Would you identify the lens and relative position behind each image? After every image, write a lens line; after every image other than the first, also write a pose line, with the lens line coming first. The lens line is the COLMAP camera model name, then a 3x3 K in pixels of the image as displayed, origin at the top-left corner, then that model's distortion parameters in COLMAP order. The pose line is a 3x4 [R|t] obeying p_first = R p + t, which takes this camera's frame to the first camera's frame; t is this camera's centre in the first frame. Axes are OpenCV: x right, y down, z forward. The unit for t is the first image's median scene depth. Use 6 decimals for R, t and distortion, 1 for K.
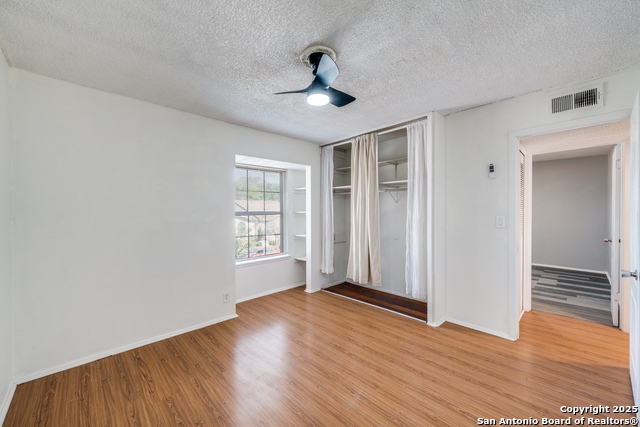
lens RADIAL K [[251.1, 0, 321.1], [0, 251.1, 219.1], [0, 0, 1]] dist [-0.001287, 0.000424]
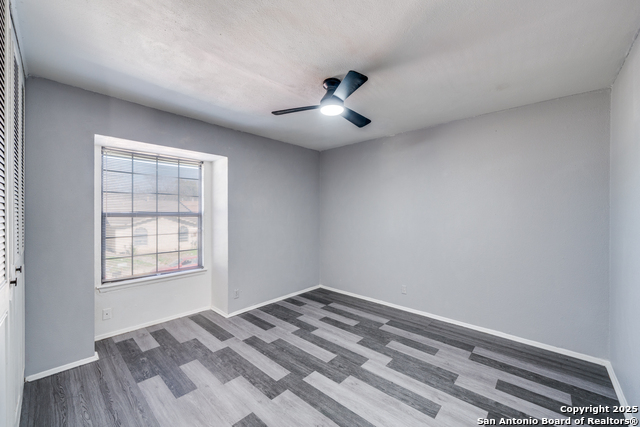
lens RADIAL K [[251.1, 0, 316.8], [0, 251.1, 212.0], [0, 0, 1]] dist [-0.001287, 0.000424]
pose [[0.998800, 0.014142, 0.046881, 0.271875], [-0.012018, 0.998902, -0.045272, -0.003897], [-0.047469, 0.044654, 0.997874, 0.255672]]
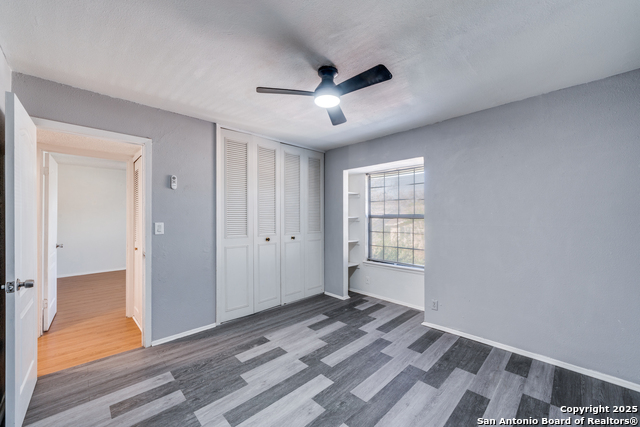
lens RADIAL K [[251.1, 0, 318.7], [0, 251.1, 213.6], [0, 0, 1]] dist [-0.001287, 0.000424]
pose [[-0.000968, 0.007084, -0.999974, 1.175787], [-0.038326, 0.999240, 0.007116, -0.052362], [0.999265, 0.038331, -0.000696, 1.117614]]
